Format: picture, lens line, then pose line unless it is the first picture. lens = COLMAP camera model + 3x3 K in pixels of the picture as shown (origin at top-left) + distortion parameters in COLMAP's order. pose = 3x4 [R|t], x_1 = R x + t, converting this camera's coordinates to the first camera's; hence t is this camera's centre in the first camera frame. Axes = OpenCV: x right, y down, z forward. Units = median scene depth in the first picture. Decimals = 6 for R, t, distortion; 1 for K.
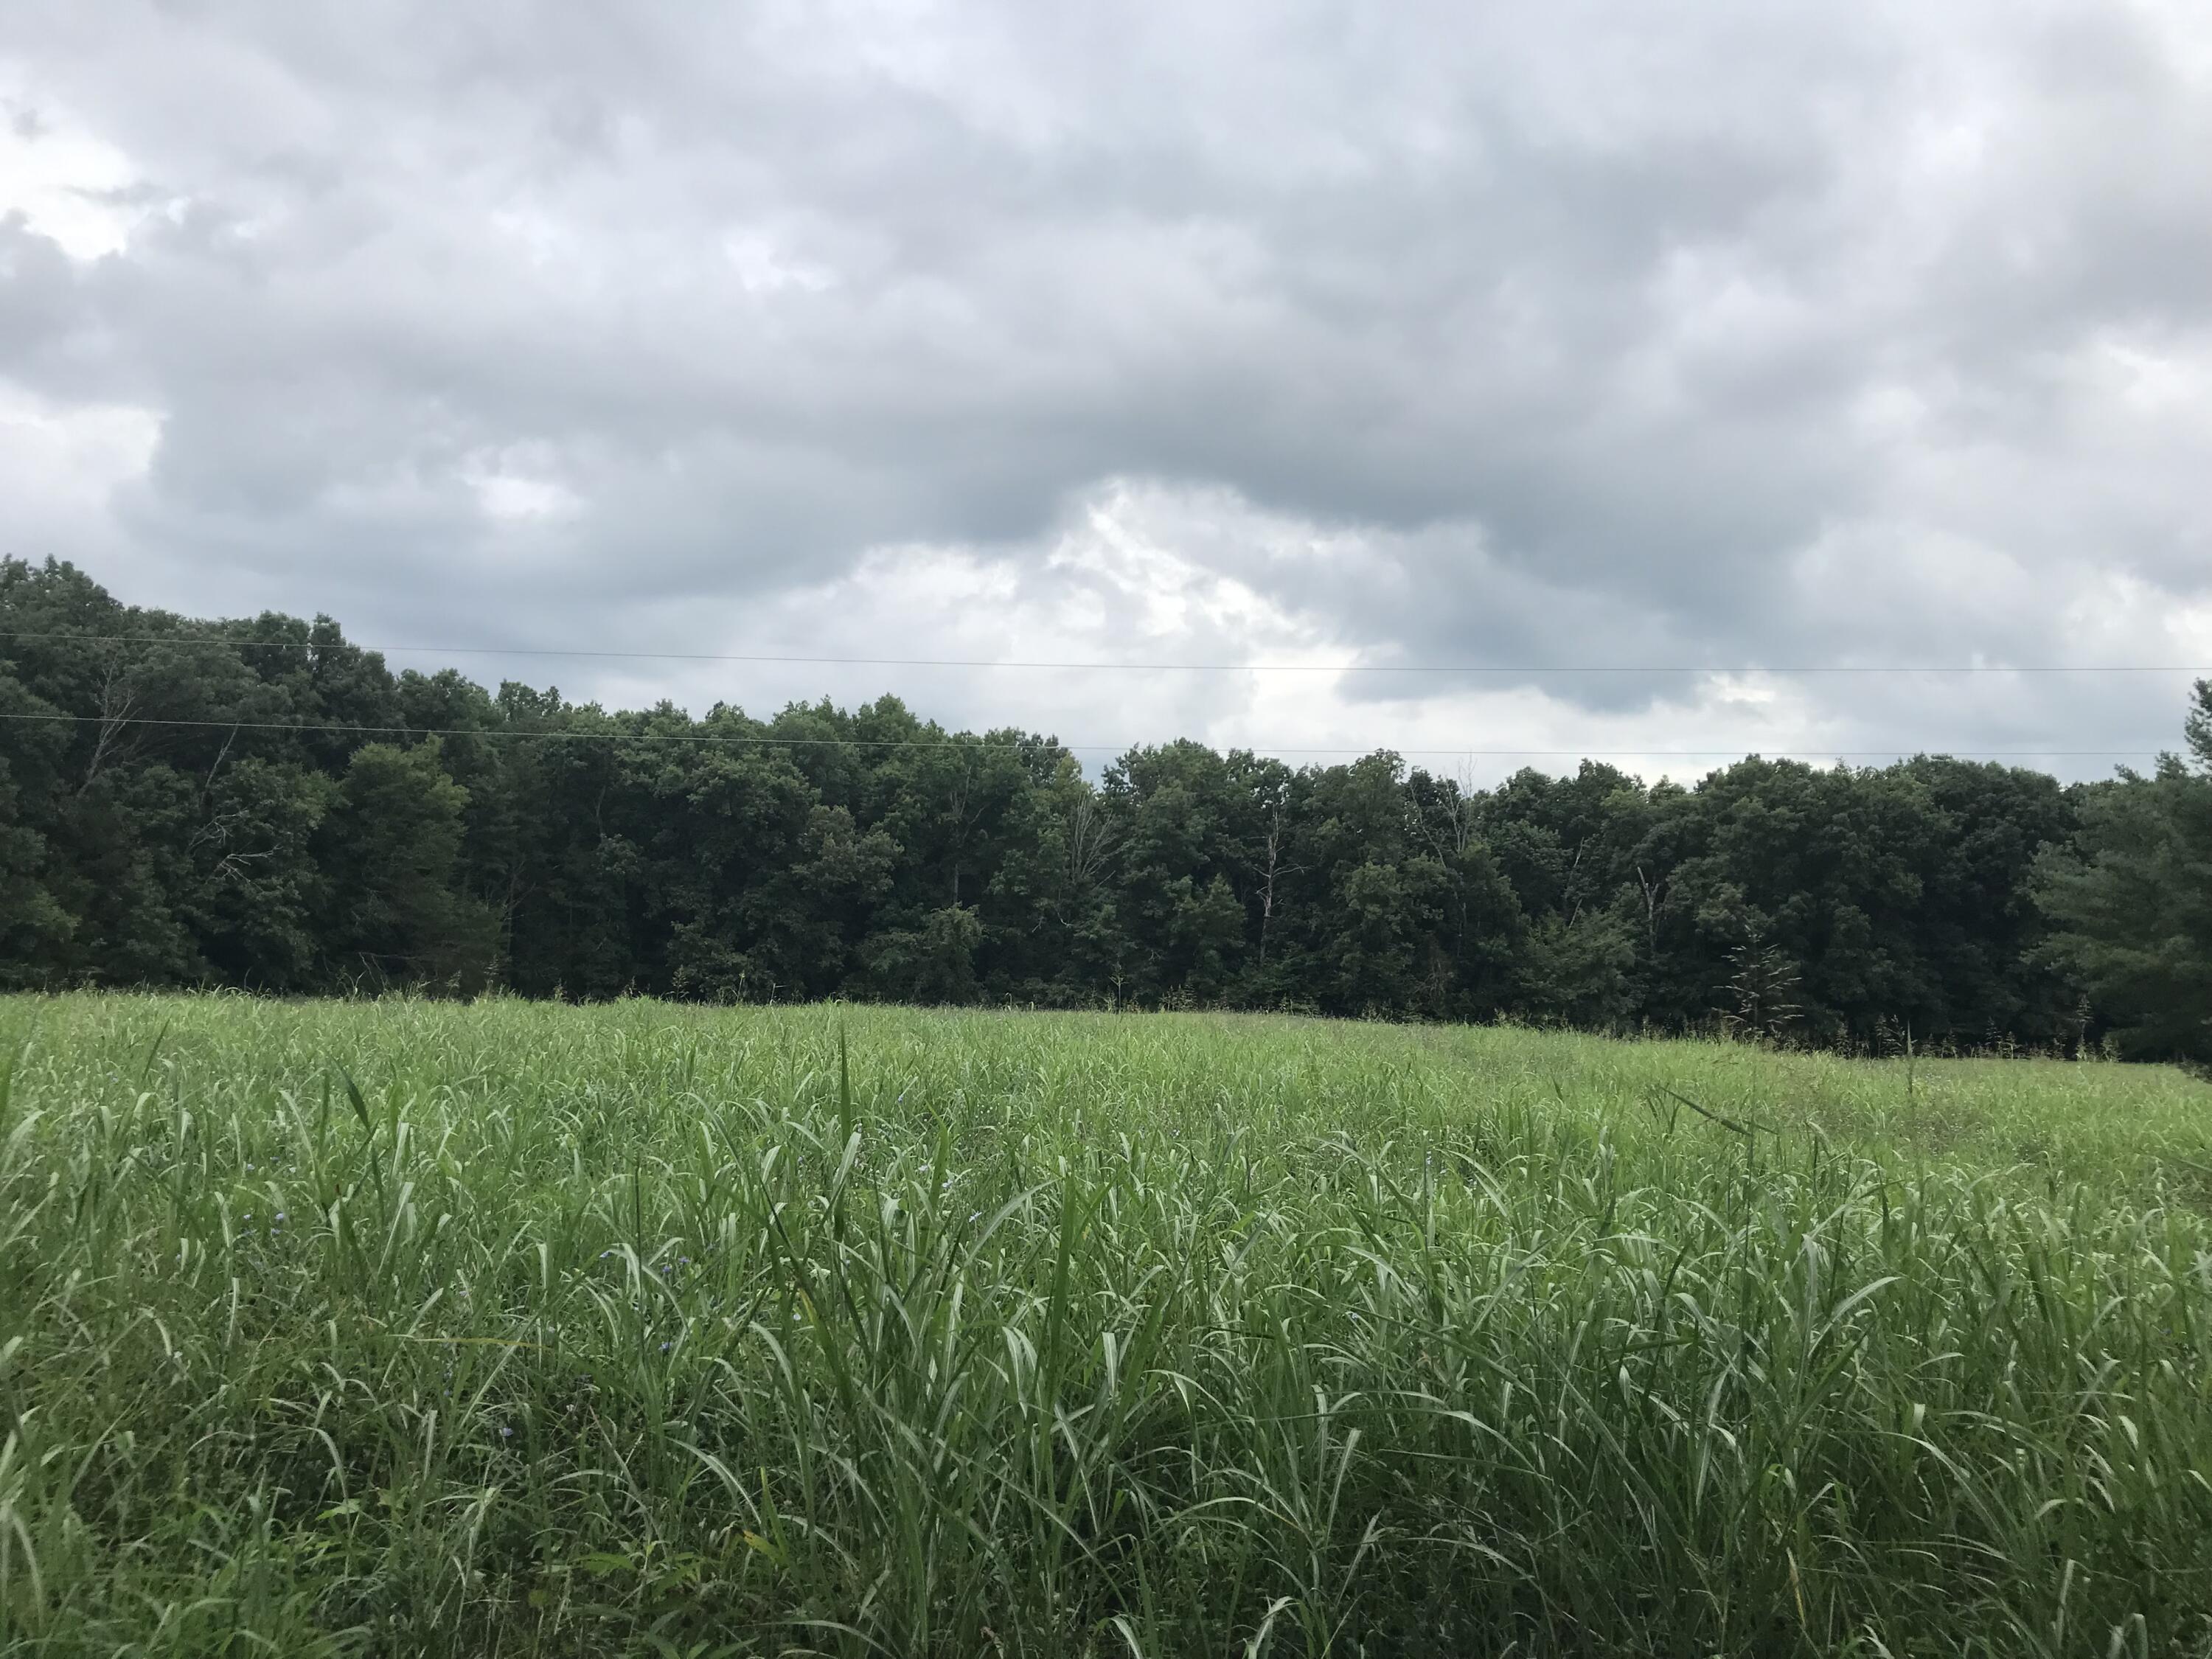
lens RADIAL K [[1847.1, 0, 1094.8], [0, 1847.1, 830.2], [0, 0, 1]] dist [0.063971, -0.073796]
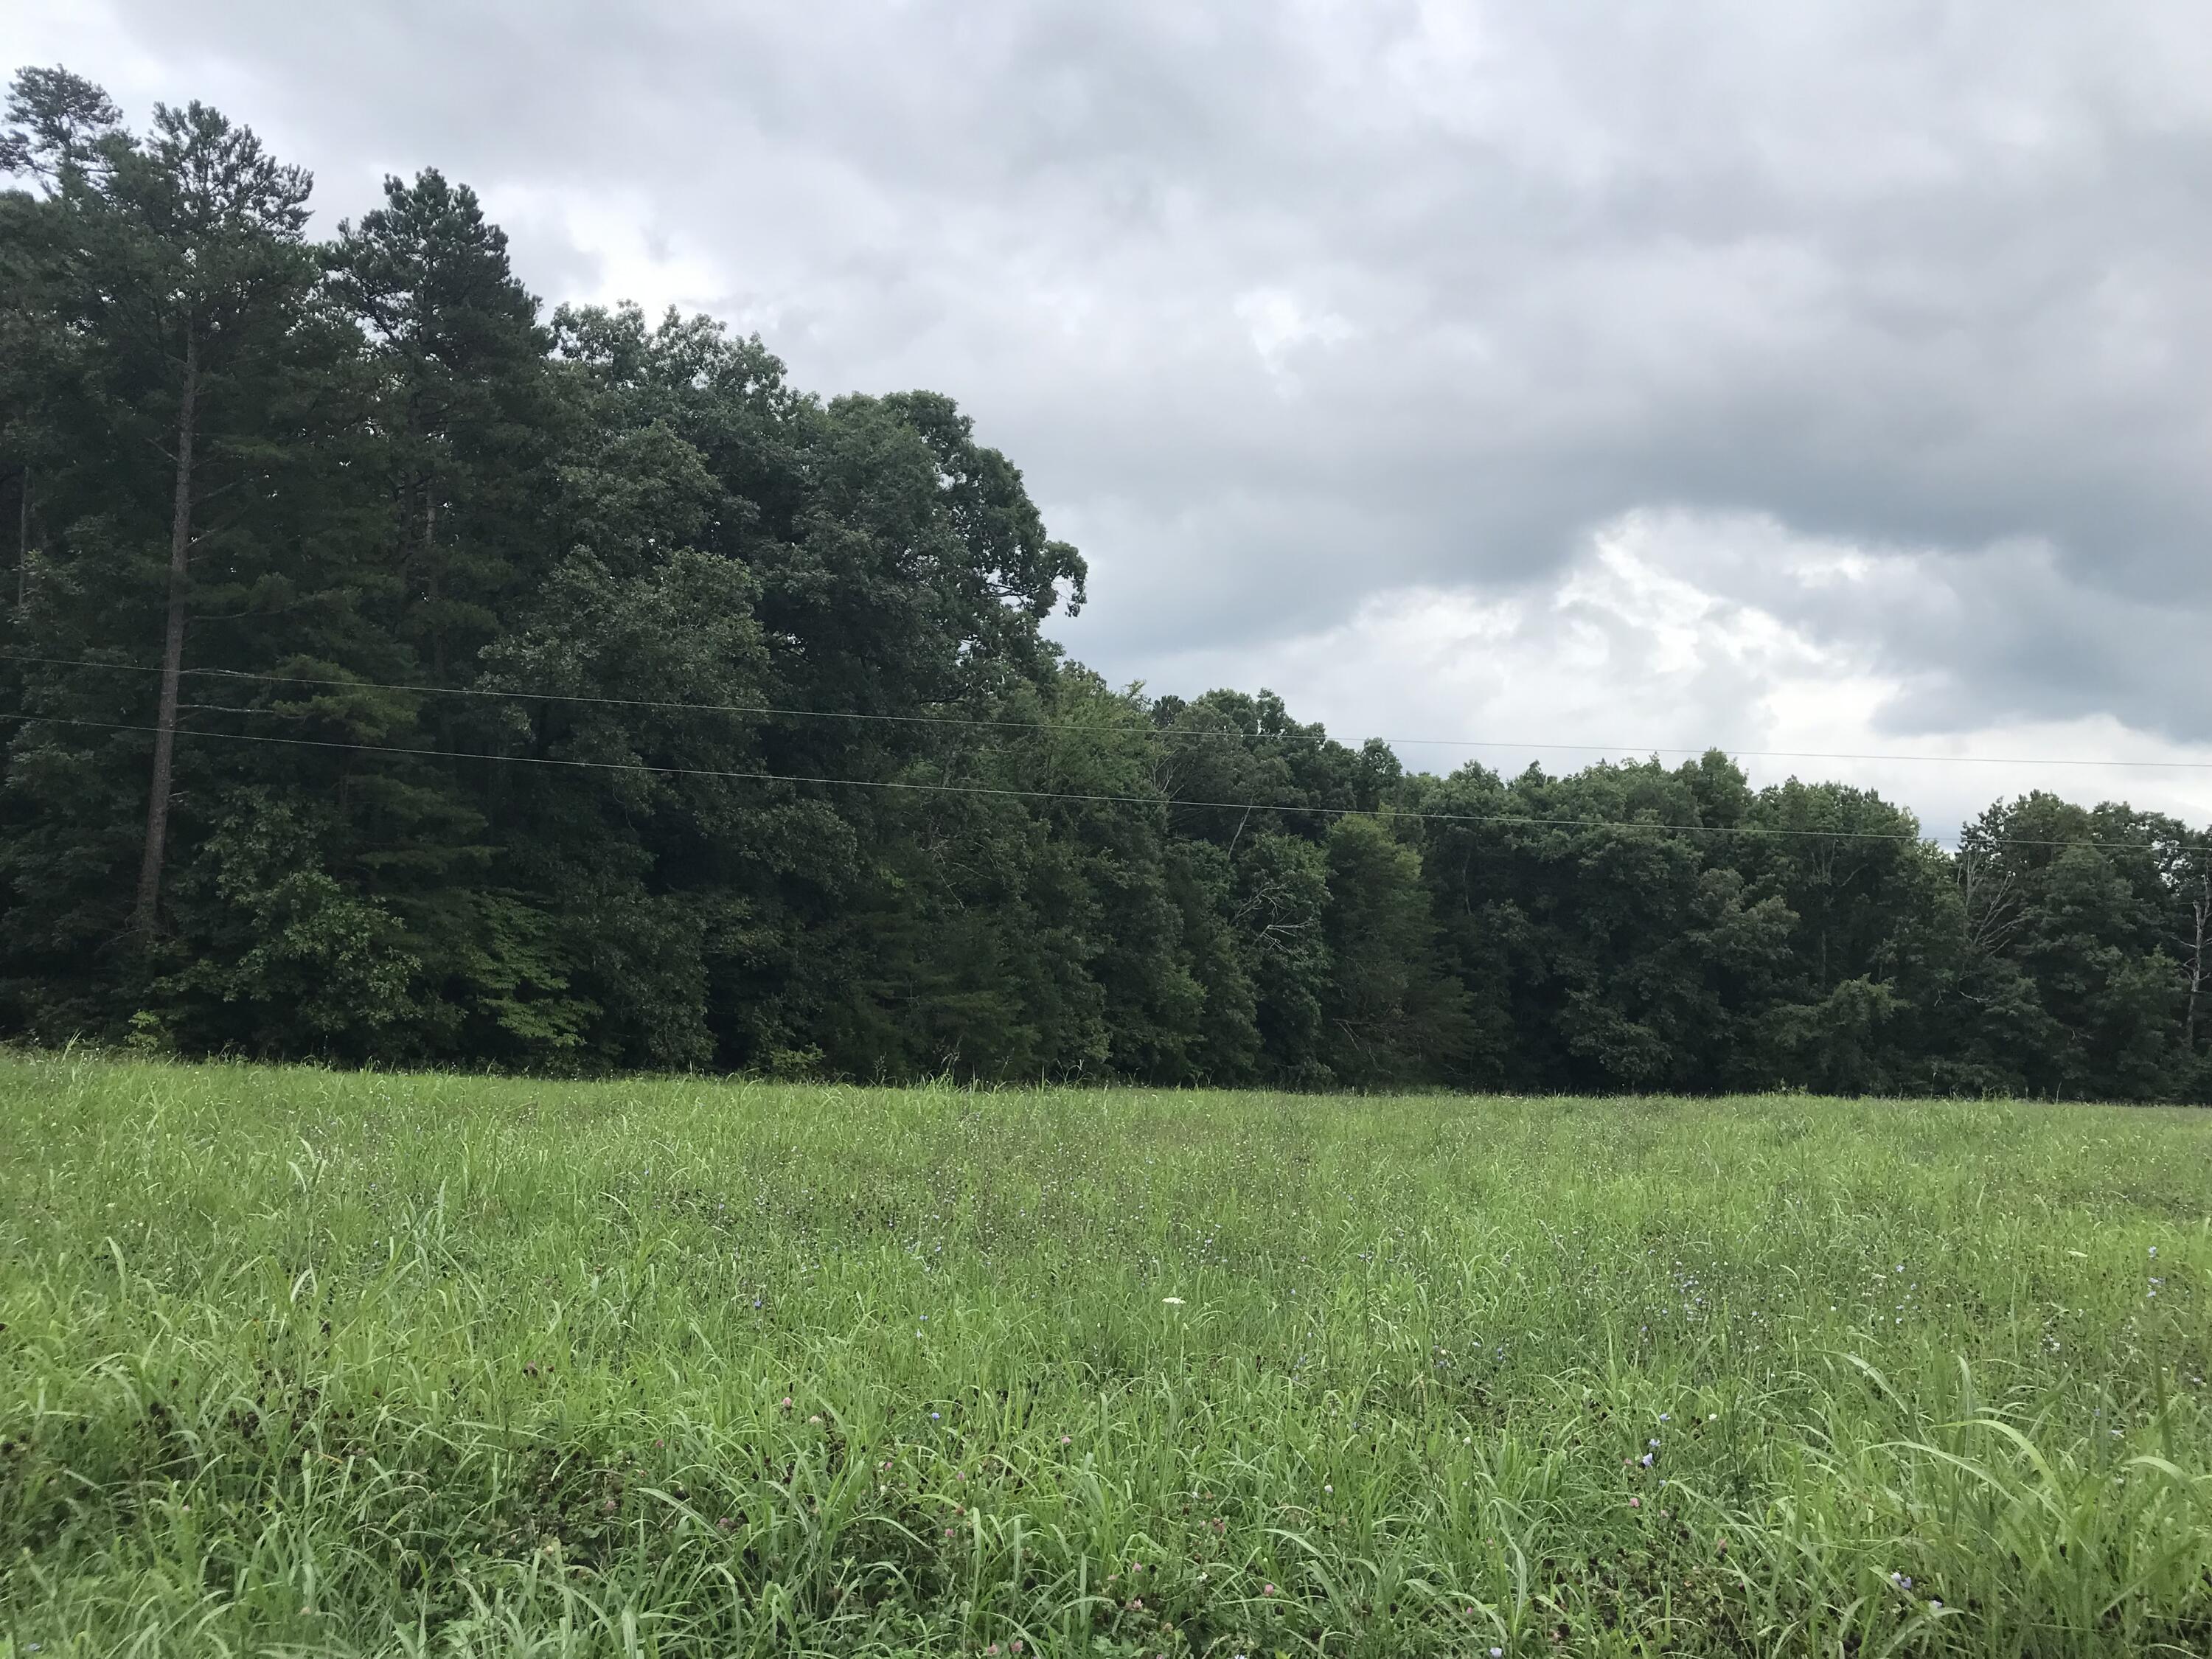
lens RADIAL K [[1847.1, 0, 1092.3], [0, 1847.1, 806.4], [0, 0, 1]] dist [0.063971, -0.073796]
pose [[0.970988, -0.009910, -0.238921, -0.187462], [0.001347, 0.999352, -0.035979, -0.009828], [0.239123, 0.034613, 0.970372, -0.009656]]
